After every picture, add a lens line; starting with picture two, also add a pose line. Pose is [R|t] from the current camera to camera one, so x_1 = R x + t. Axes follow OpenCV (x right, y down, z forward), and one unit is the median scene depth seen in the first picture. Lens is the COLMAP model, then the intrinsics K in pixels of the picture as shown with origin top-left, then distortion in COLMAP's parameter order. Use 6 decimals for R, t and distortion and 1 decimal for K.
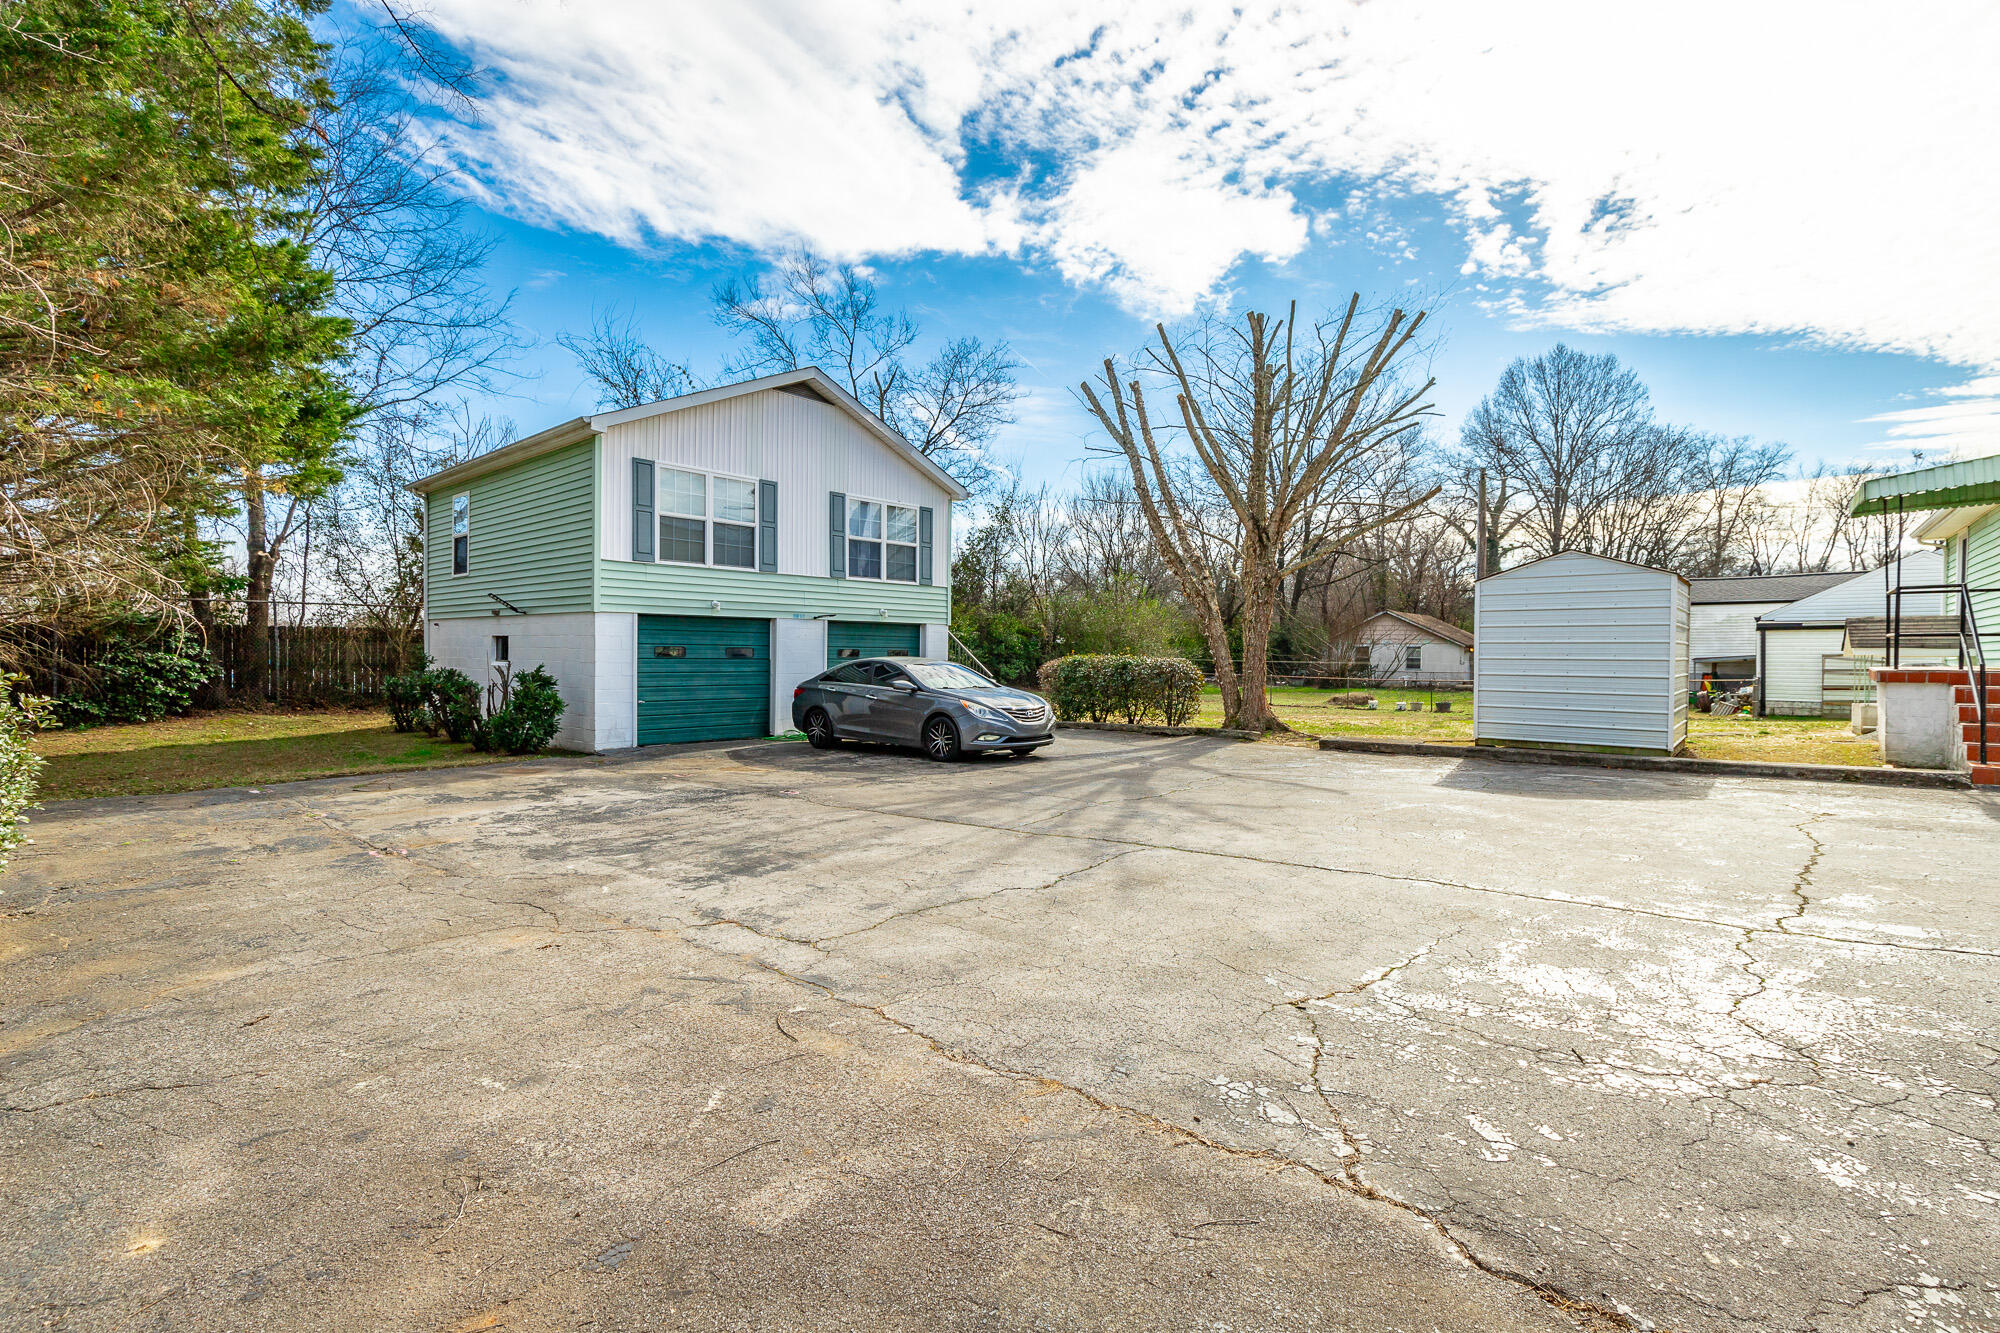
lens RADIAL K [[908.7, 0, 1046.1], [0, 908.7, 691.4], [0, 0, 1]] dist [0.010254, -0.001976]
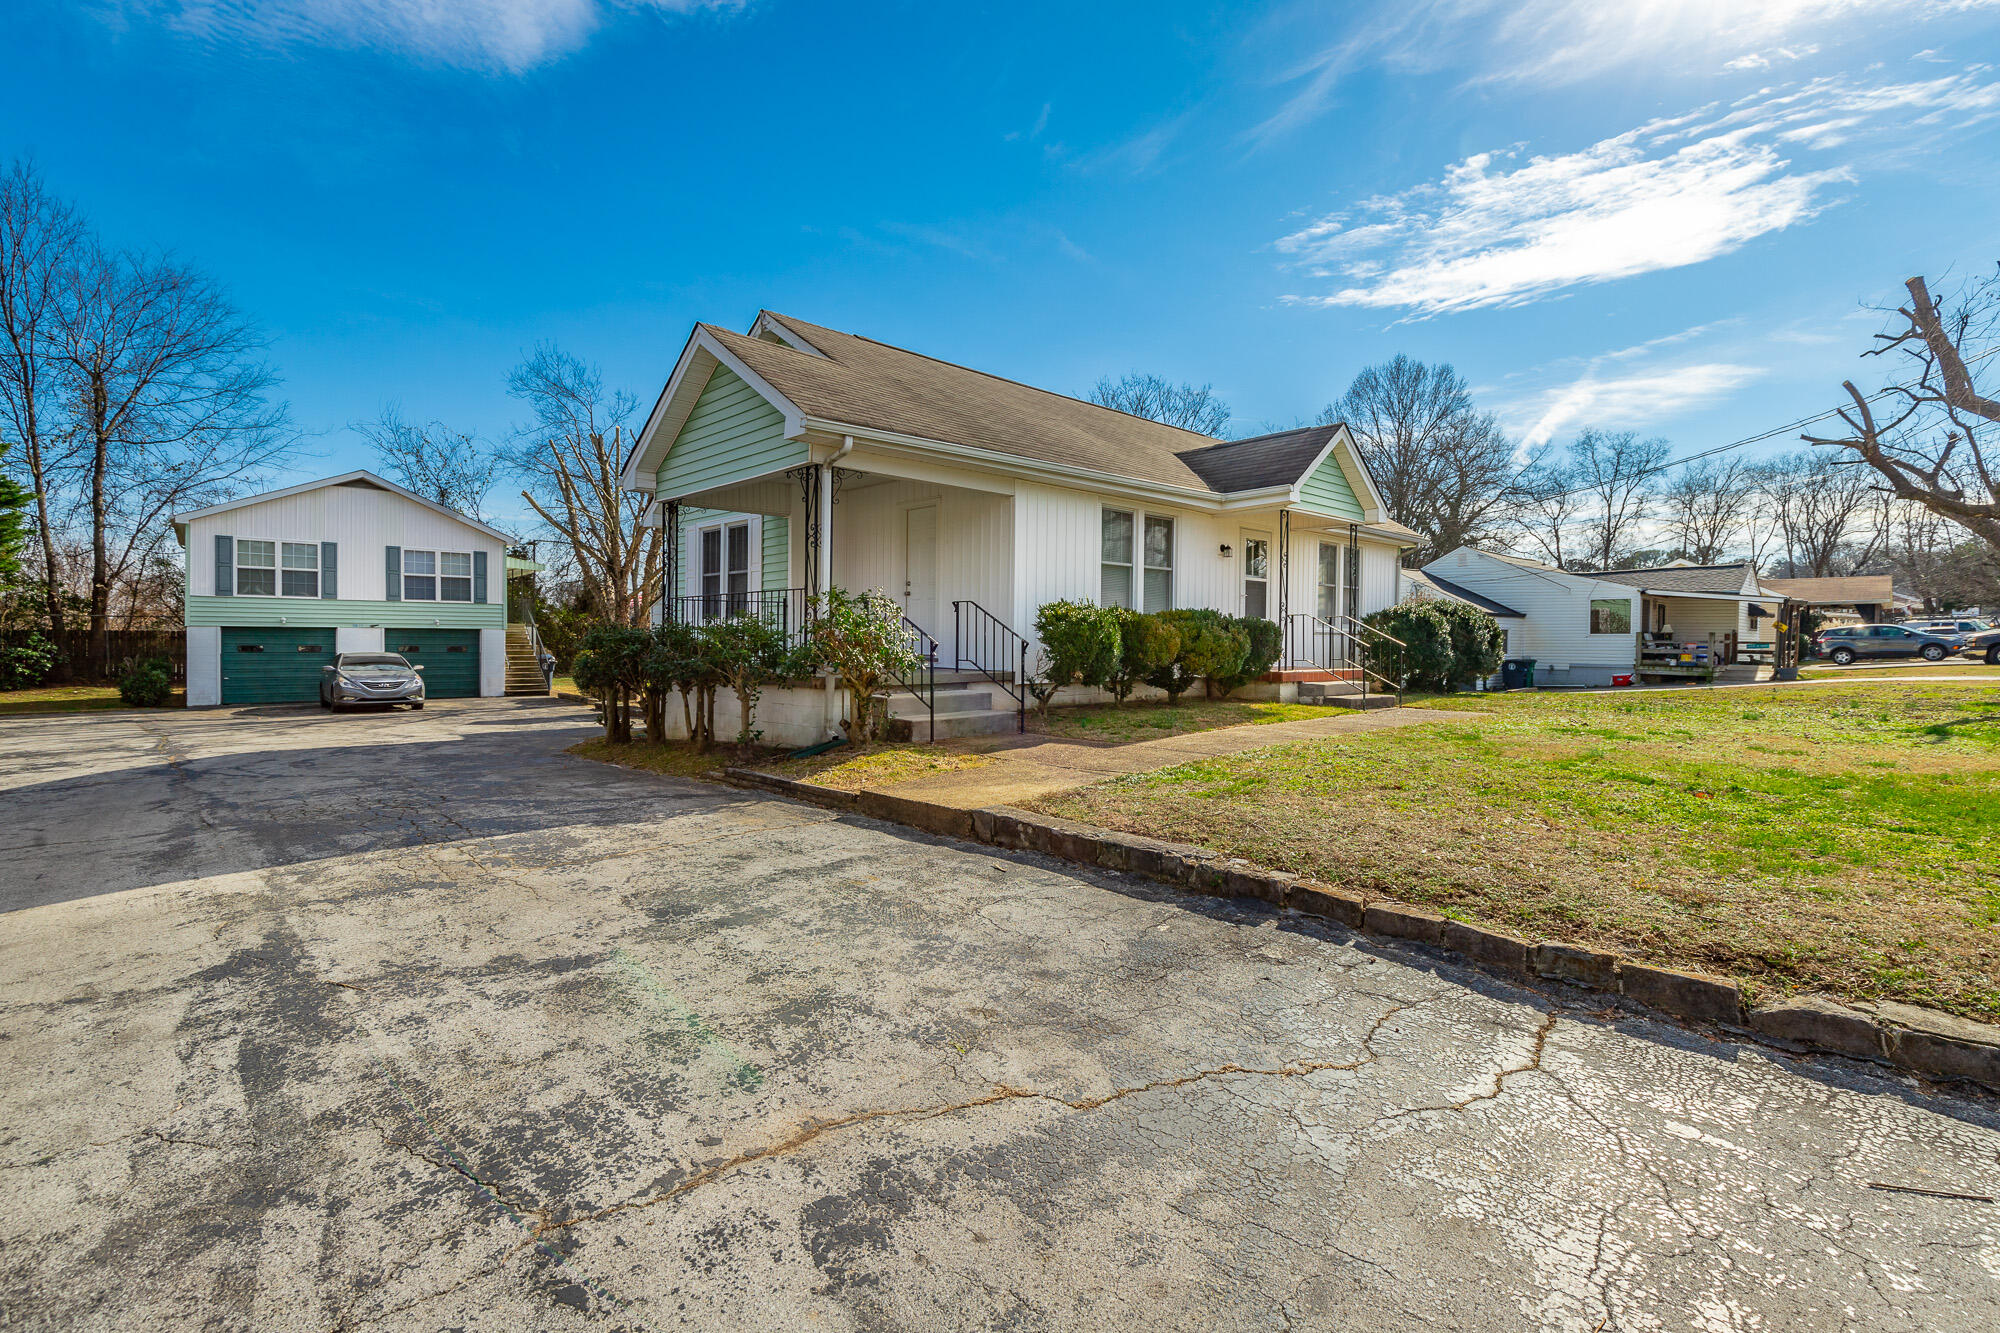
lens RADIAL K [[908.7, 0, 1054.0], [0, 908.7, 670.8], [0, 0, 1]] dist [0.010254, -0.001976]
pose [[0.992880, 0.002267, -0.119096, 1.037599], [-0.003033, 0.999976, -0.006247, 0.002085], [0.119079, 0.006563, 0.992863, -0.403890]]
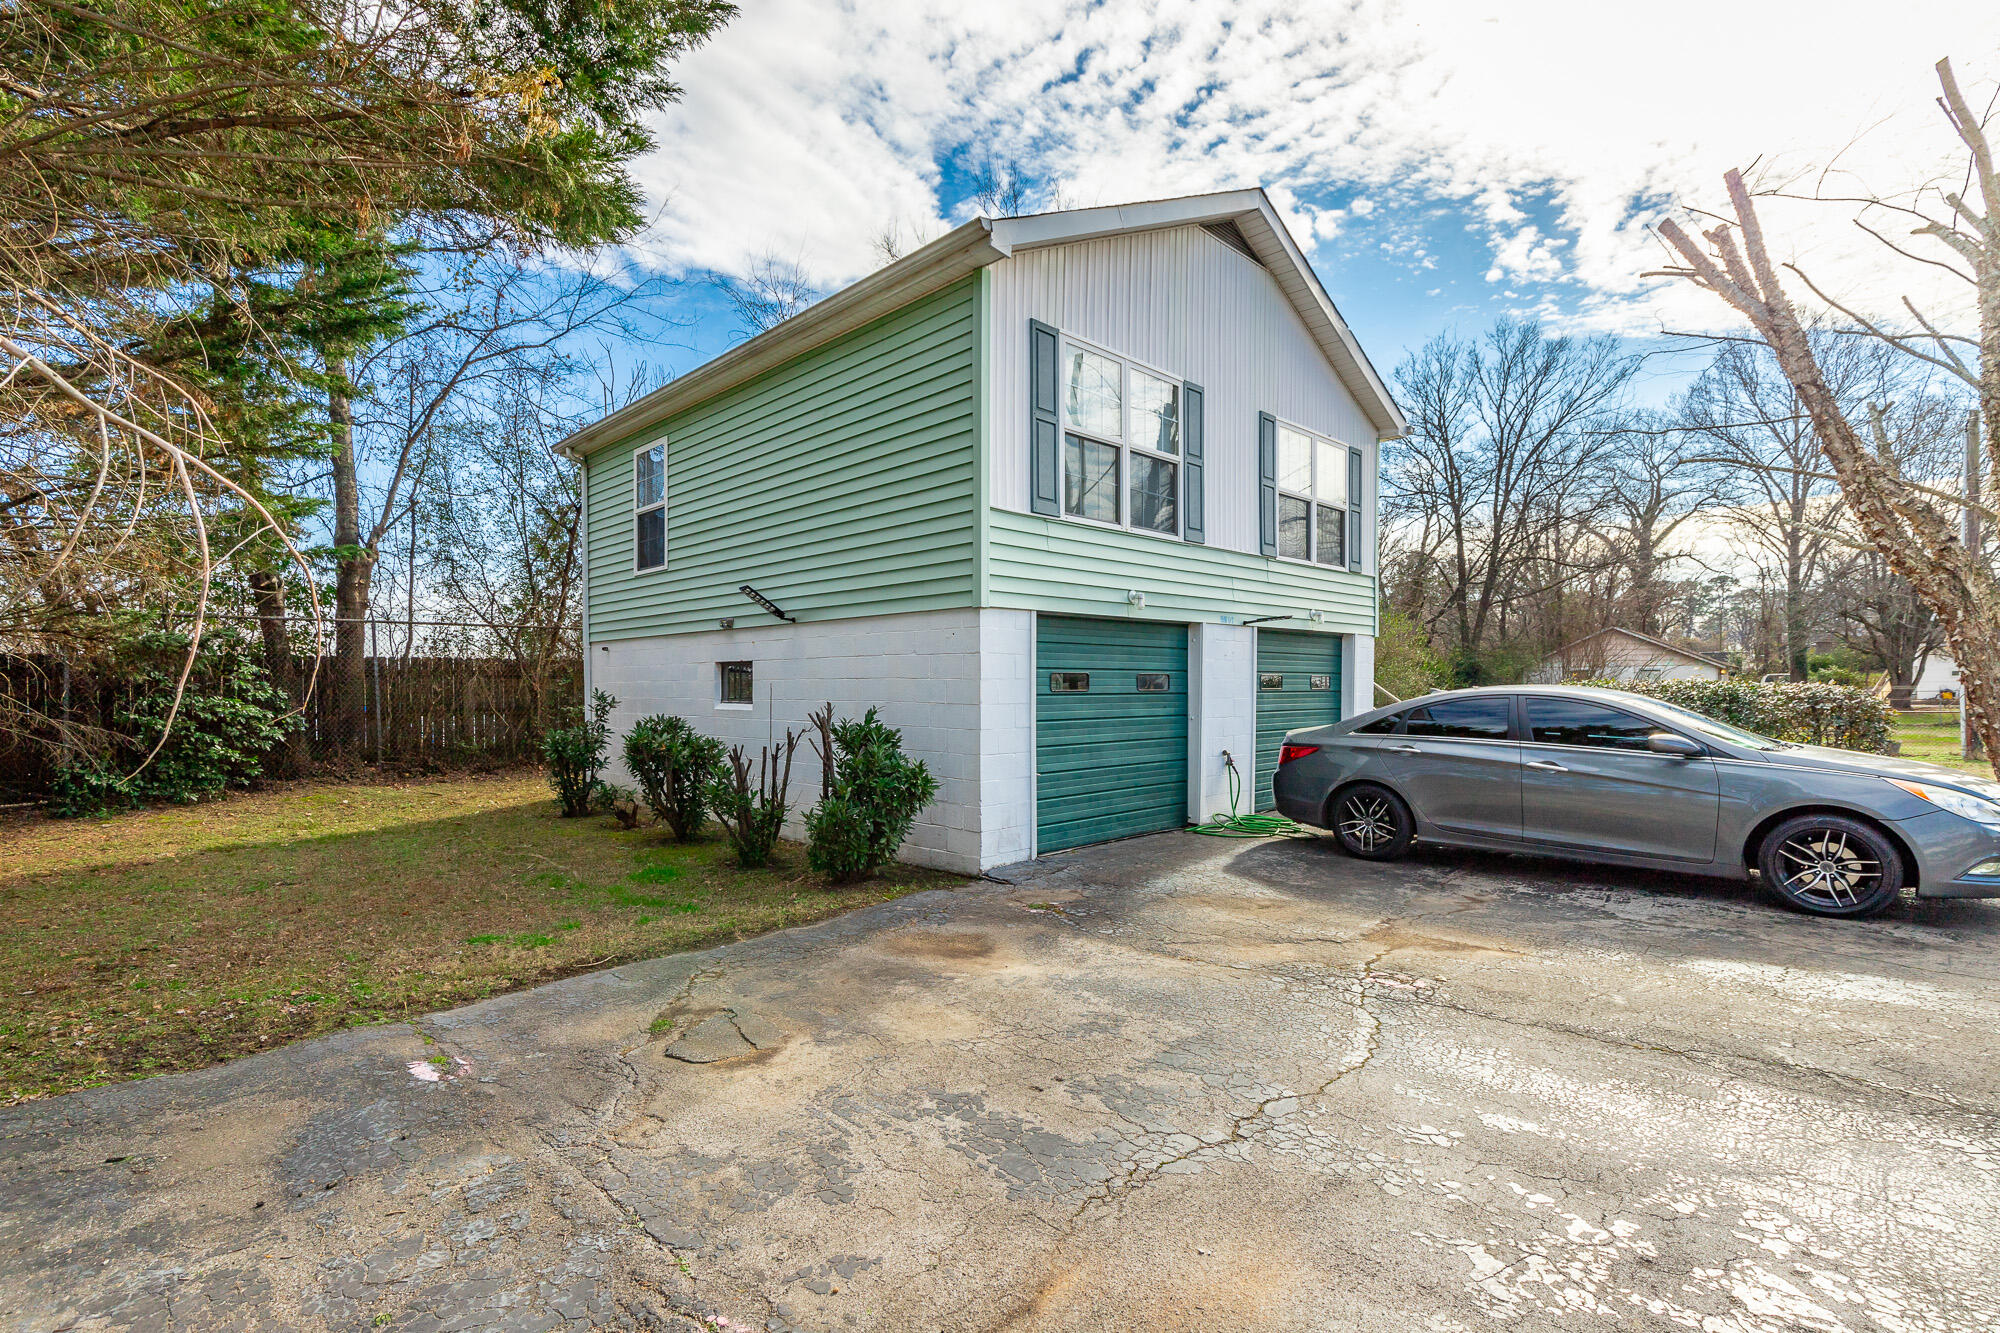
lens RADIAL K [[908.7, 0, 970.5], [0, 908.7, 712.2], [0, 0, 1]] dist [0.010254, -0.001976]
pose [[0.996355, -0.012685, -0.084353, -0.356161], [0.011635, 0.999849, -0.012924, -0.015832], [0.084504, 0.011896, 0.996352, 0.372806]]
